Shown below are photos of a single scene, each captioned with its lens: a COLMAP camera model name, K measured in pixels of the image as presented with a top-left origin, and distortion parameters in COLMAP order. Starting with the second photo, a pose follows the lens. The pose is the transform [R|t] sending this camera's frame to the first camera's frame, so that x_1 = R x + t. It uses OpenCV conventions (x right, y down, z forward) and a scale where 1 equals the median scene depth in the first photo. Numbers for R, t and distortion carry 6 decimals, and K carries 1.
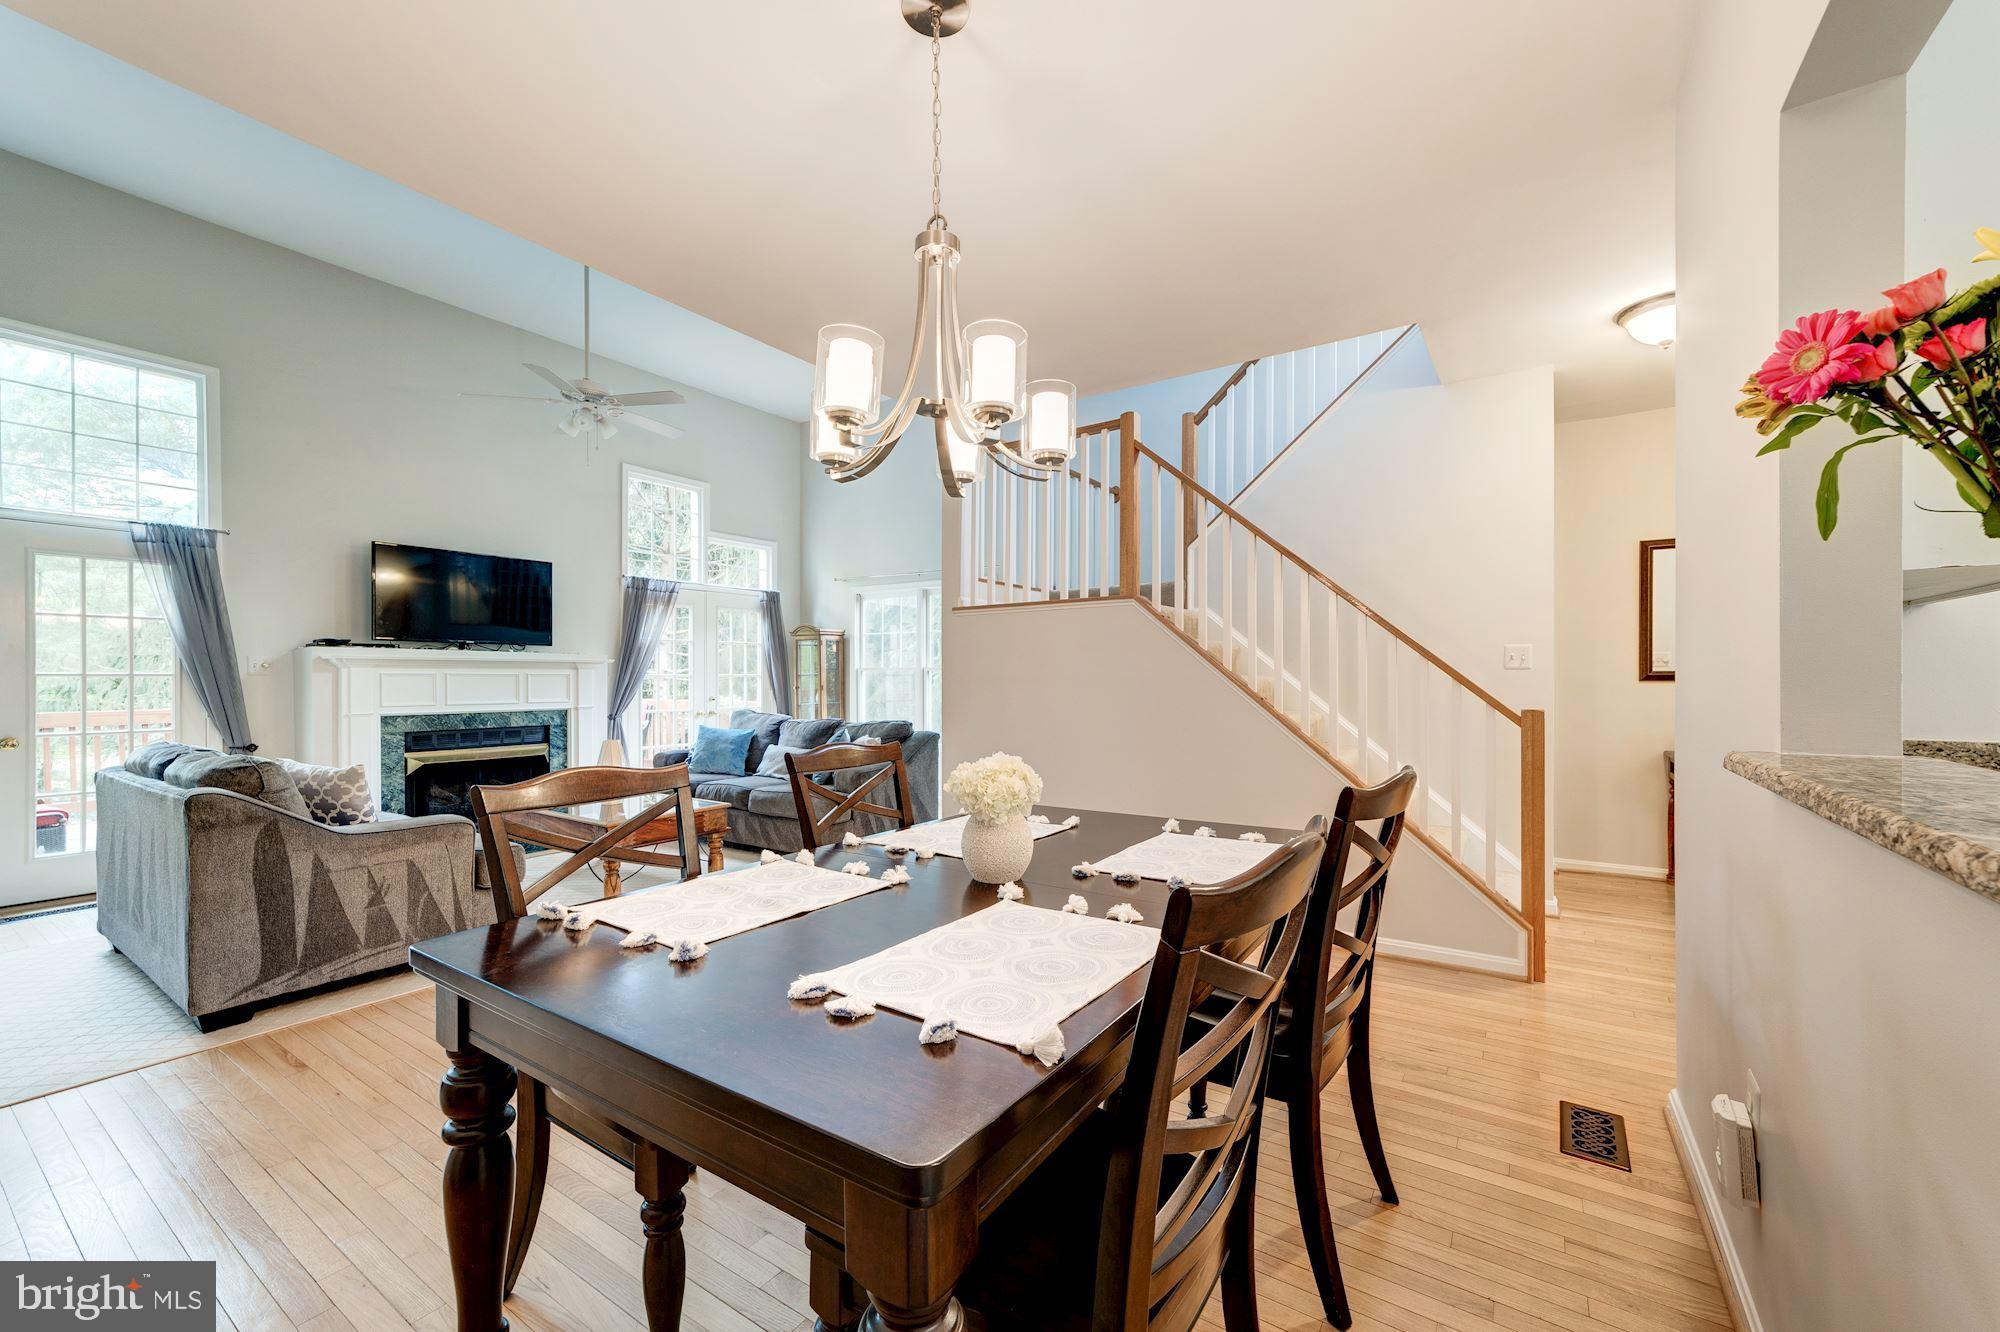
lens RADIAL K [[792.2, 0, 993.8], [0, 792.2, 674.4], [0, 0, 1]] dist [-0.000730, 0.004703]
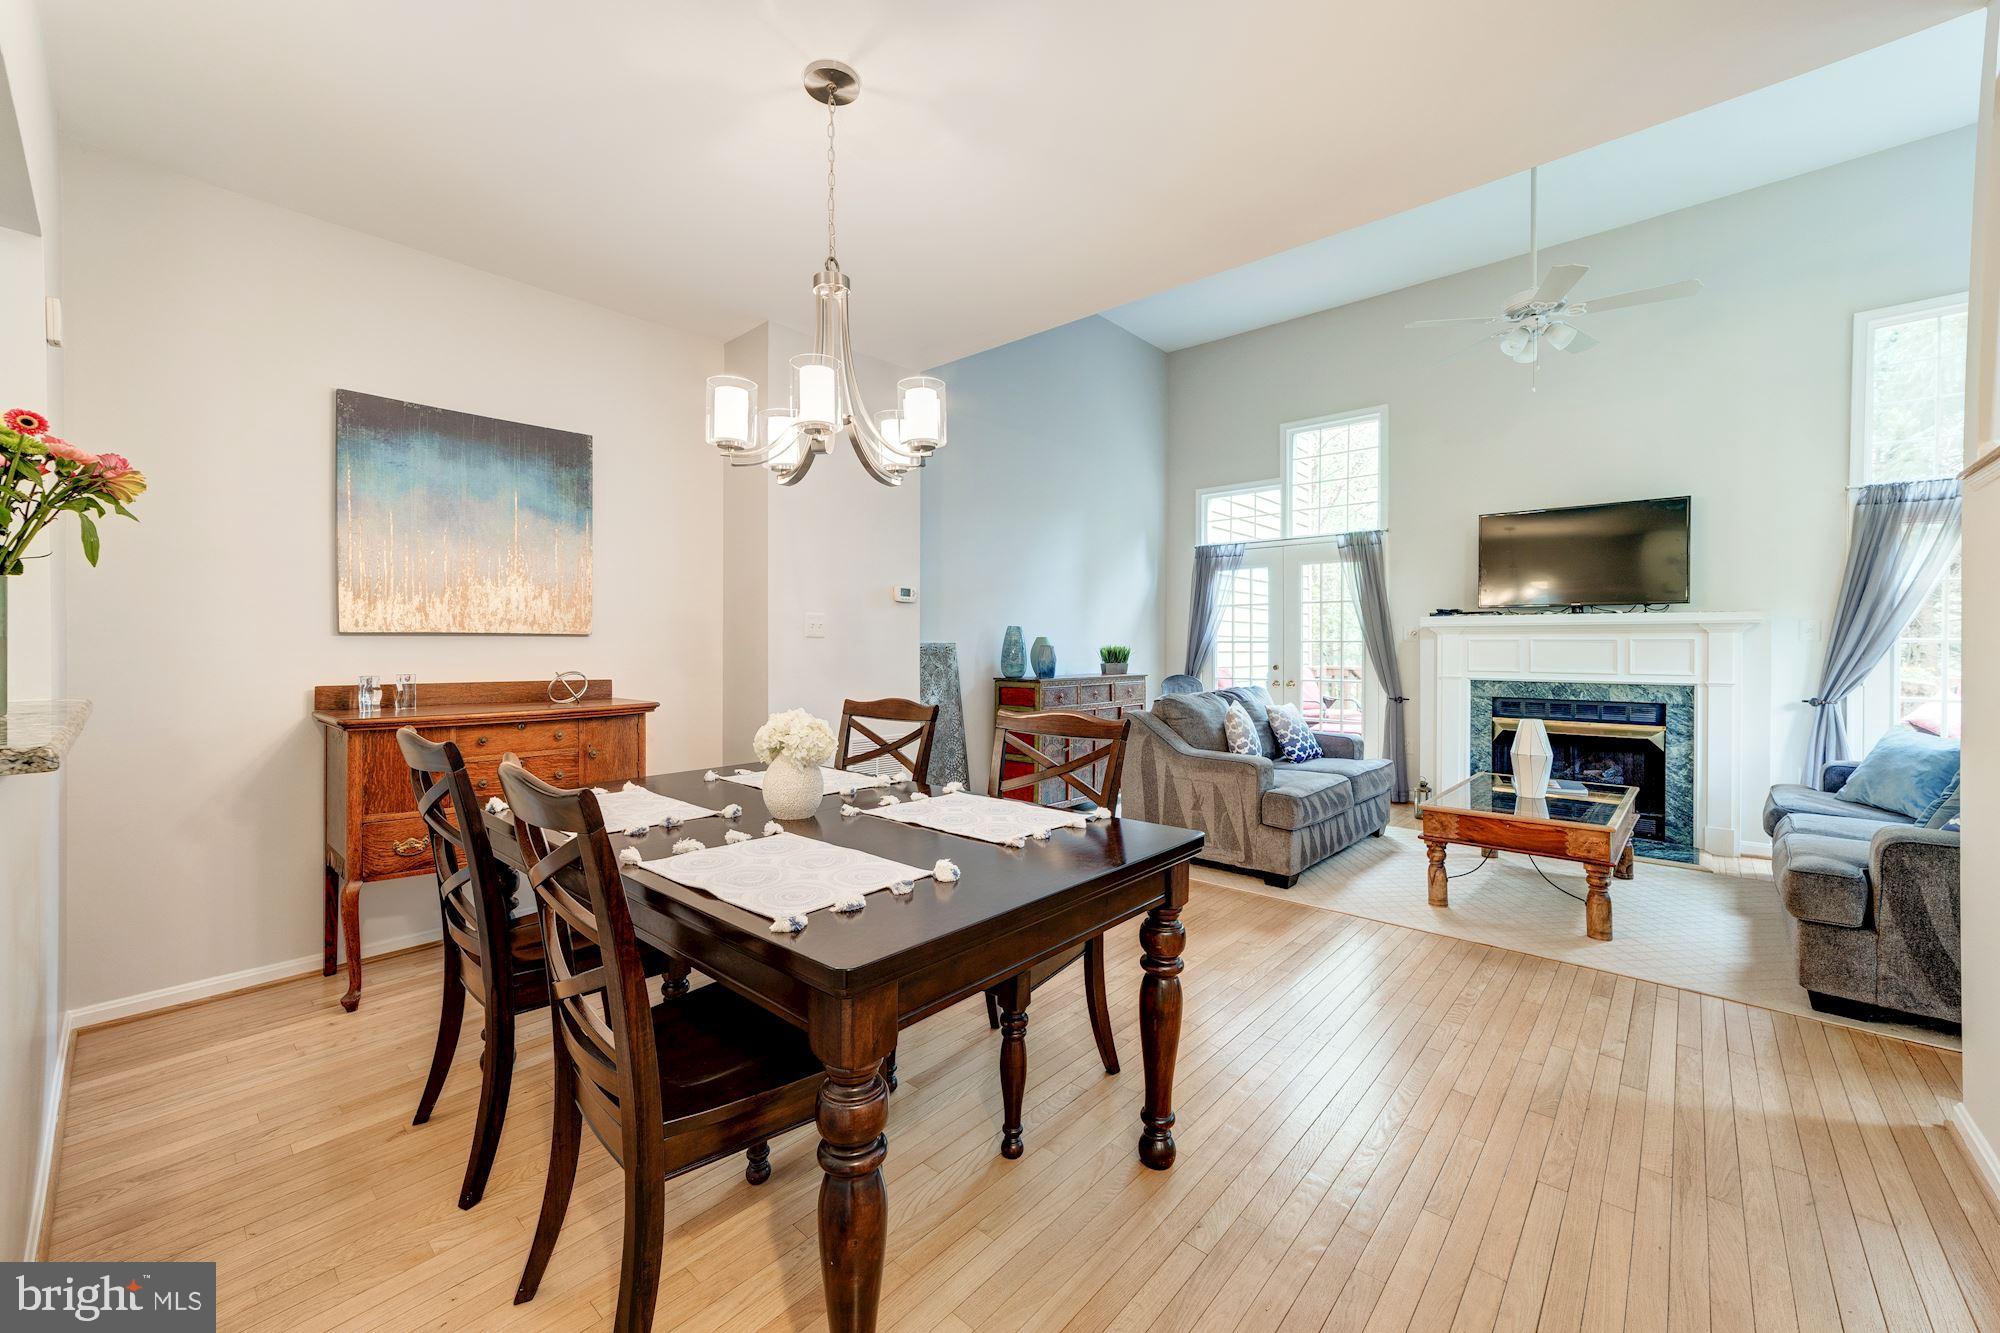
lens RADIAL K [[794.0, 0, 1002.4], [0, 794.0, 652.7], [0, 0, 1]] dist [0.001412, 0.000839]
pose [[-0.135347, 0.009441, -0.990753, 0.335759], [0.001318, 0.999955, 0.009349, 0.005119], [0.990797, -0.000041, -0.135353, 0.477715]]
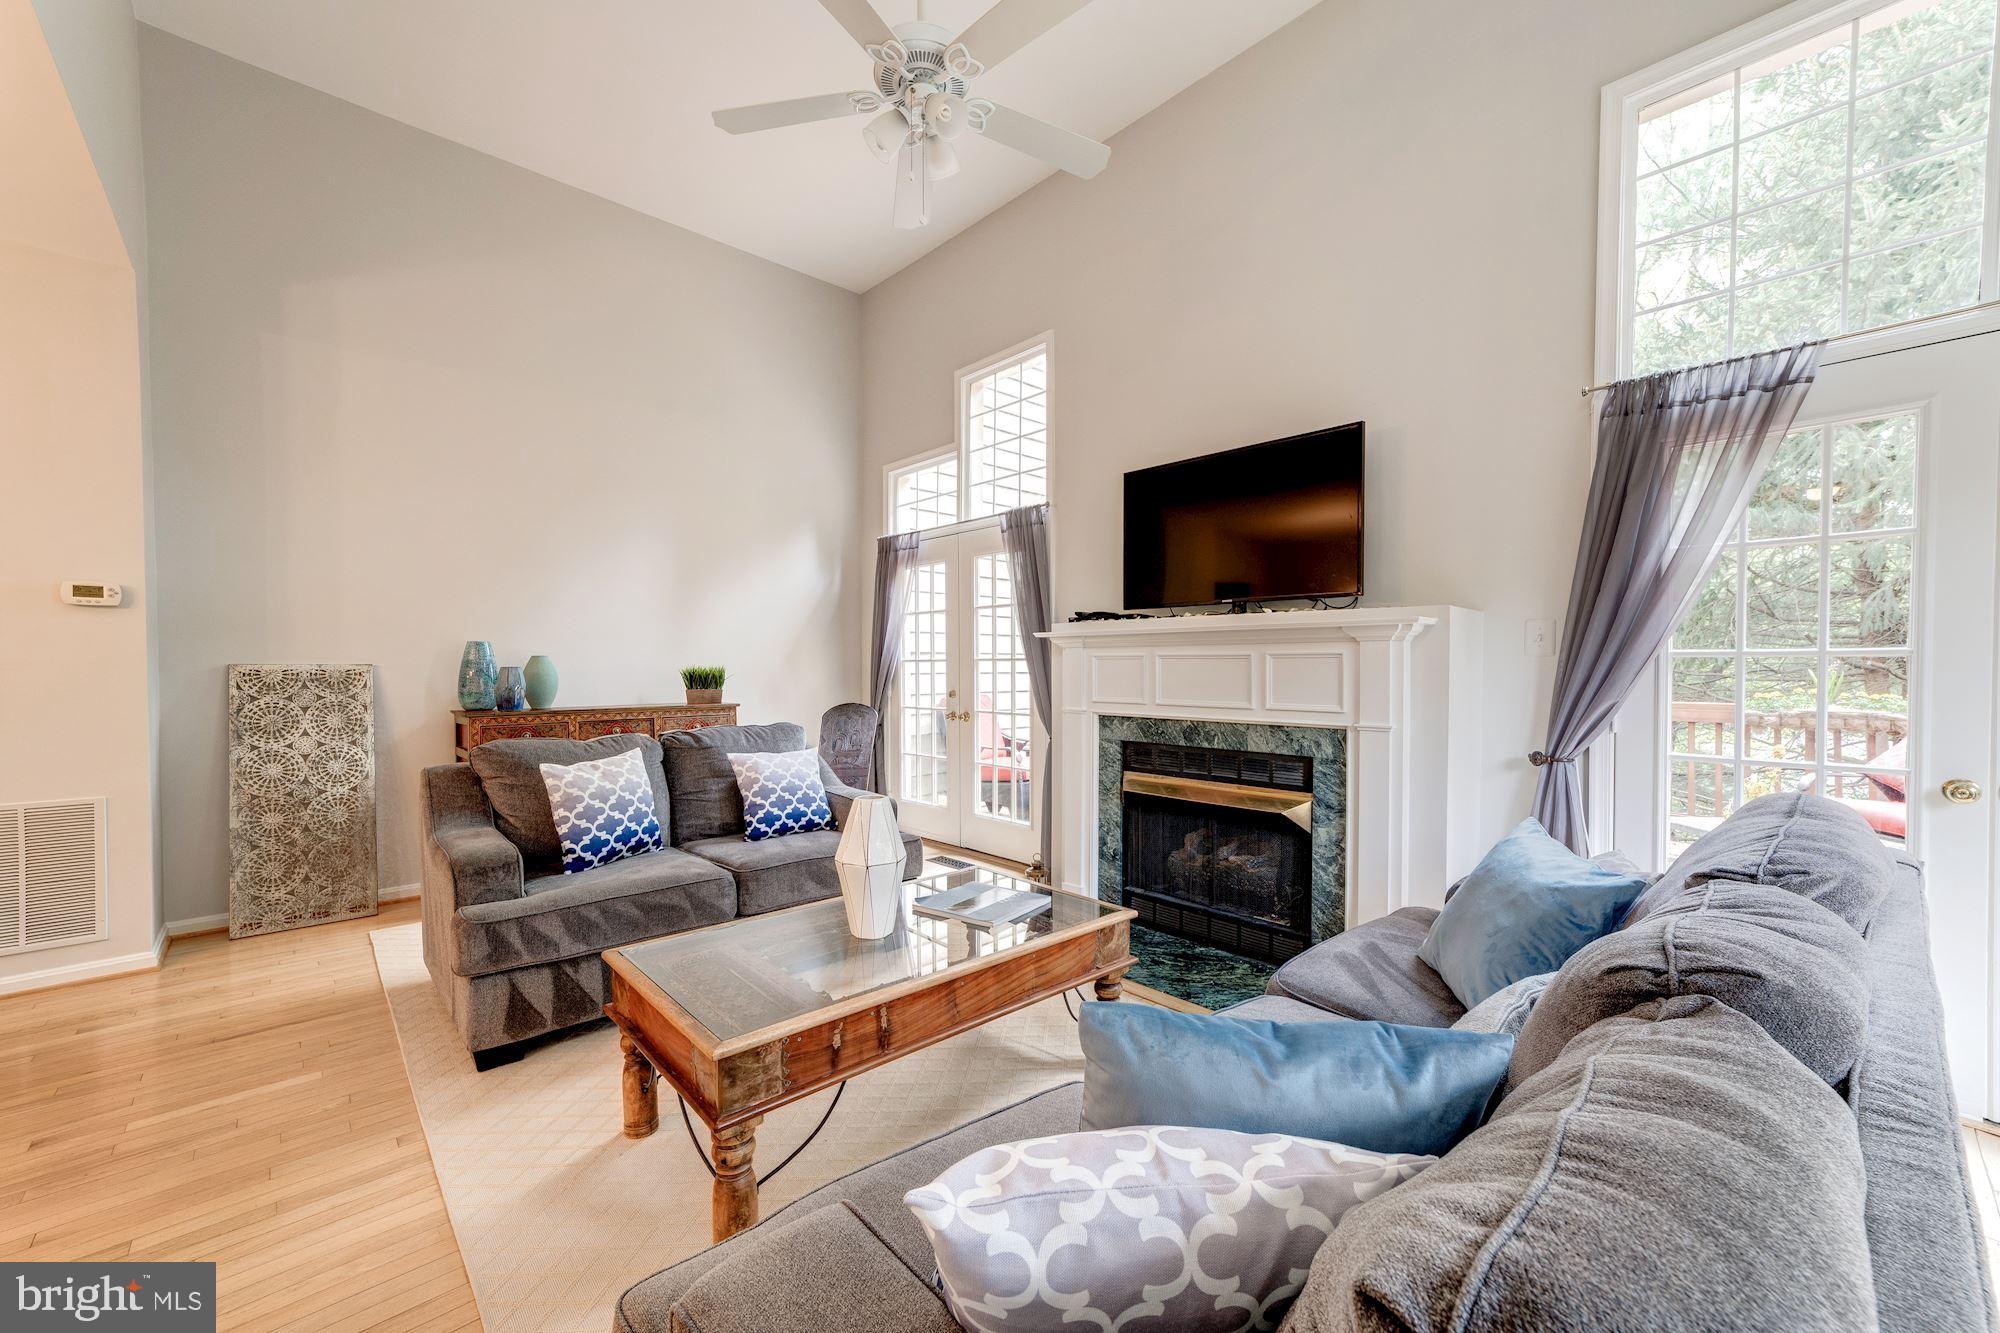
lens RADIAL K [[807.7, 0, 961.4], [0, 807.7, 677.8], [0, 0, 1]] dist [-0.000774, 0.000194]
pose [[-0.231075, 0.016193, -0.972801, -0.023794], [0.005019, 0.999868, 0.015452, 0.006206], [0.972923, -0.001312, -0.231125, 0.958791]]
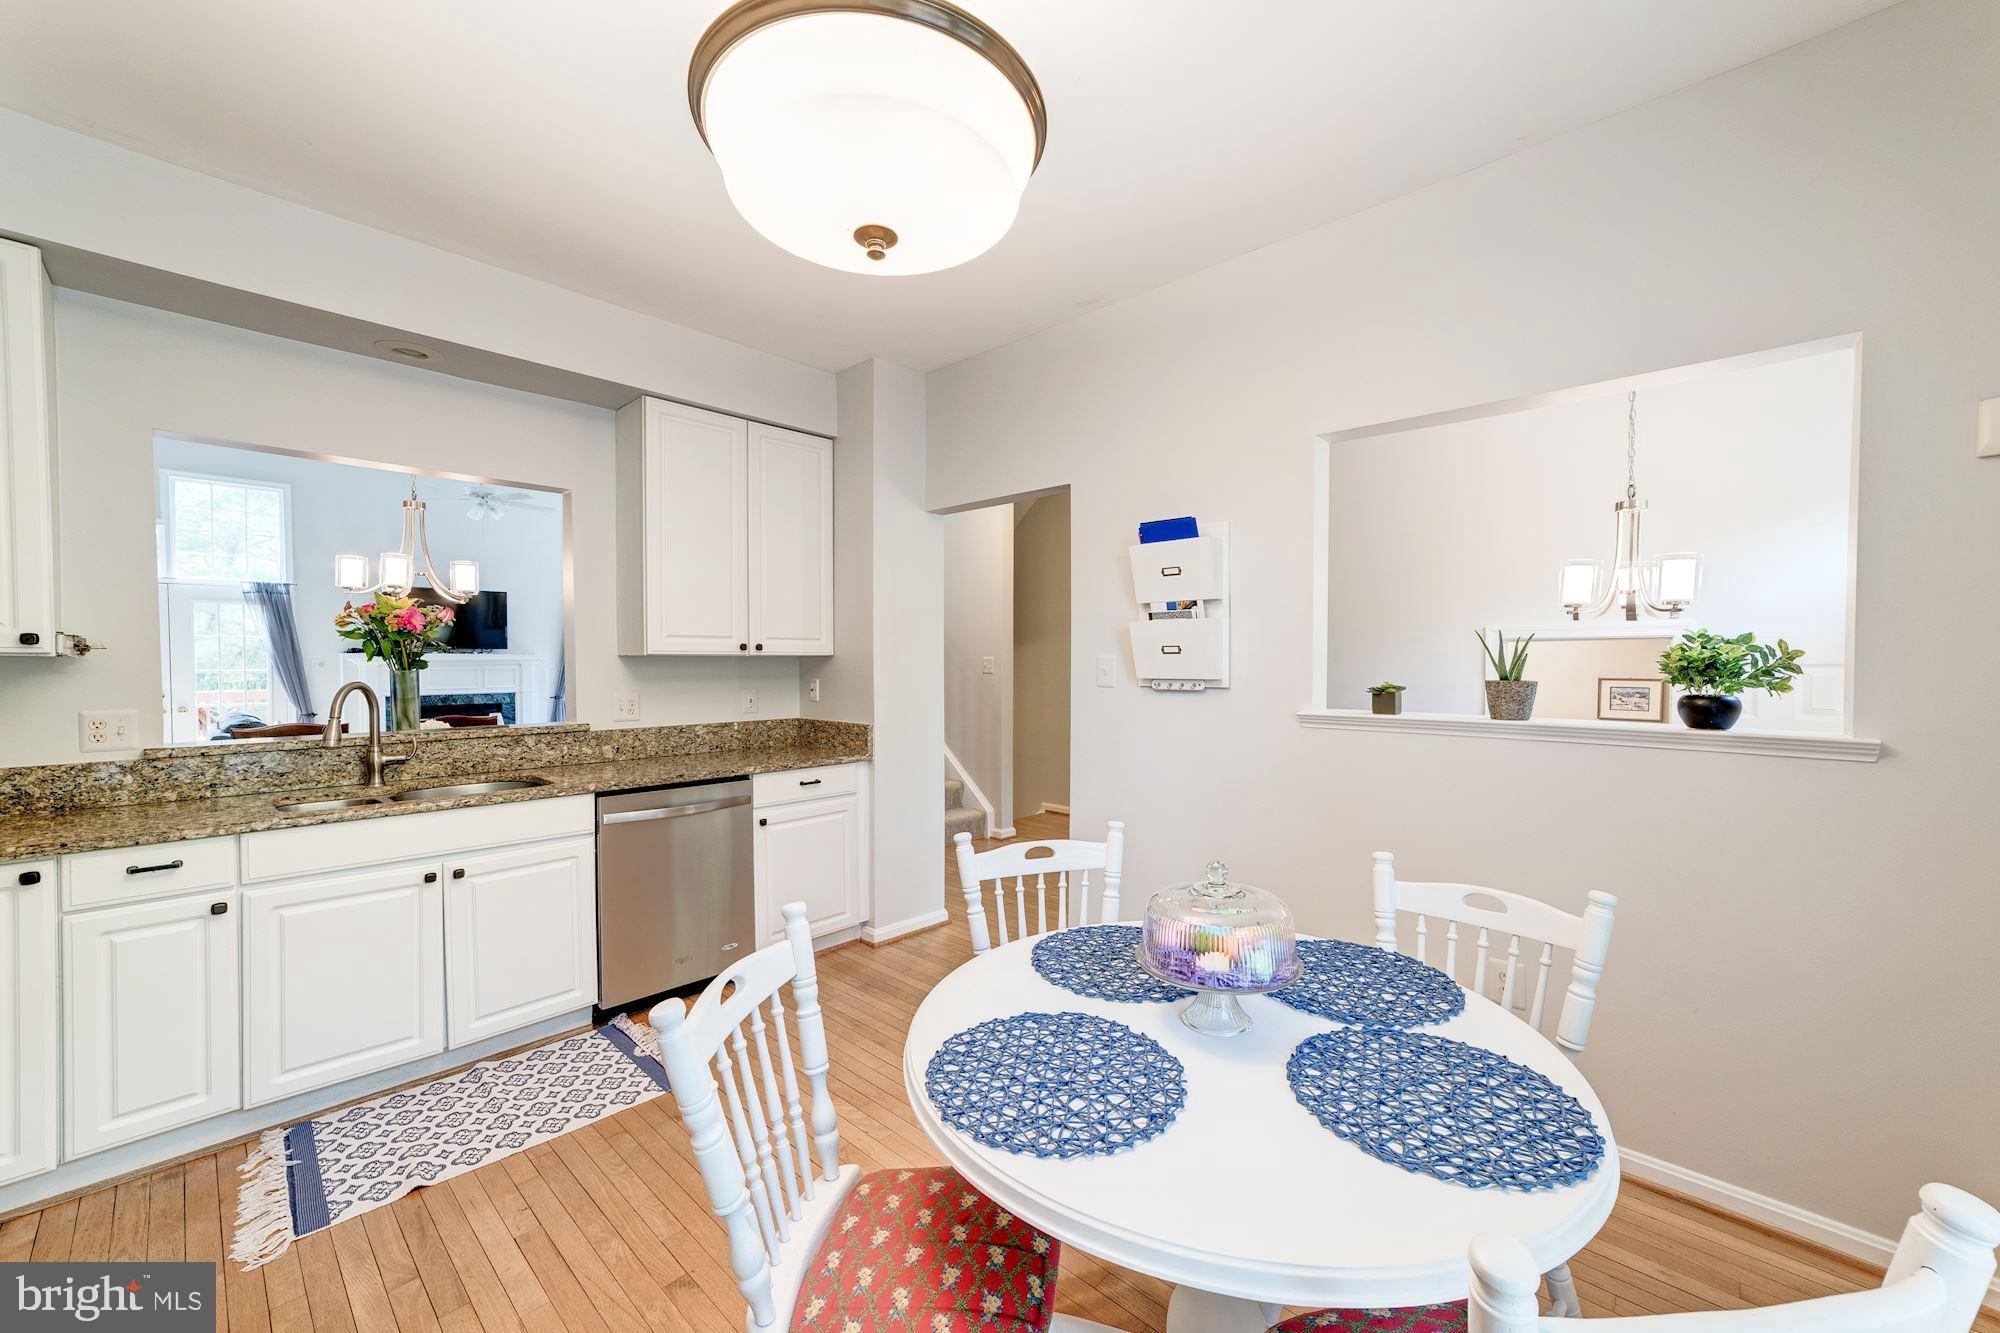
lens RADIAL K [[792.2, 0, 993.8], [0, 792.2, 674.9], [0, 0, 1]] dist [-0.000730, 0.004703]
pose [[0.983394, 0.004833, -0.181419, 0.654862], [-0.000230, 0.999678, 0.025386, -0.028470], [0.181483, -0.024923, 0.983078, -0.312151]]
